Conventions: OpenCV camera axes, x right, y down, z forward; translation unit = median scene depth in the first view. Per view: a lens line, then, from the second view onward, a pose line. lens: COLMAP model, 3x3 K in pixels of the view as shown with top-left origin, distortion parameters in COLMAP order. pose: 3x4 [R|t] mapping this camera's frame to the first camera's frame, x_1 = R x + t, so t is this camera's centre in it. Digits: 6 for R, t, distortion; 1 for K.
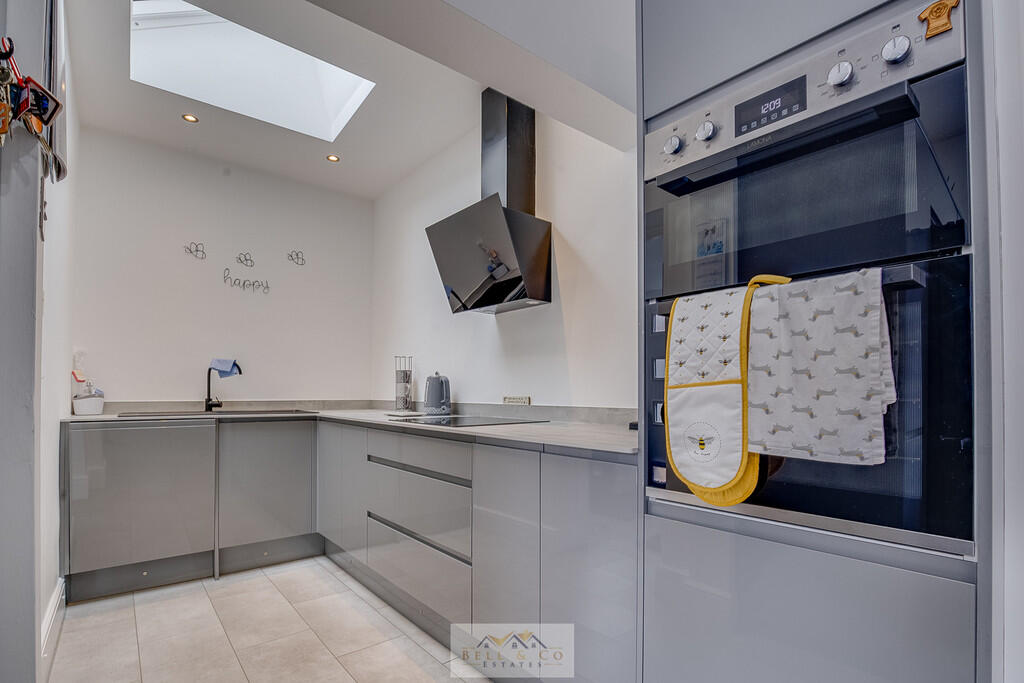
lens RADIAL K [[470.4, 0, 511.3], [0, 470.4, 391.4], [0, 0, 1]] dist [-0.001841, -0.000183]
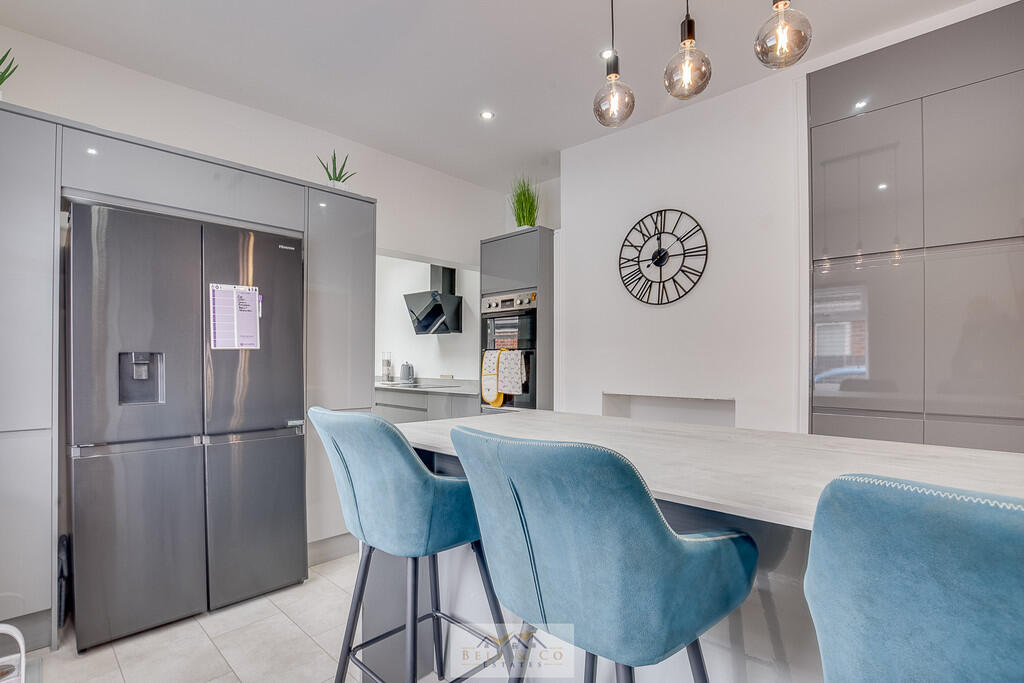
lens RADIAL K [[521.2, 0, 508.6], [0, 521.2, 361.2], [0, 0, 1]] dist [-0.002256, -0.000179]
pose [[0.994861, 0.006850, 0.101020, 0.052552], [-0.007044, 0.999974, 0.001563, -0.056322], [-0.101006, -0.002267, 0.994883, -1.362608]]
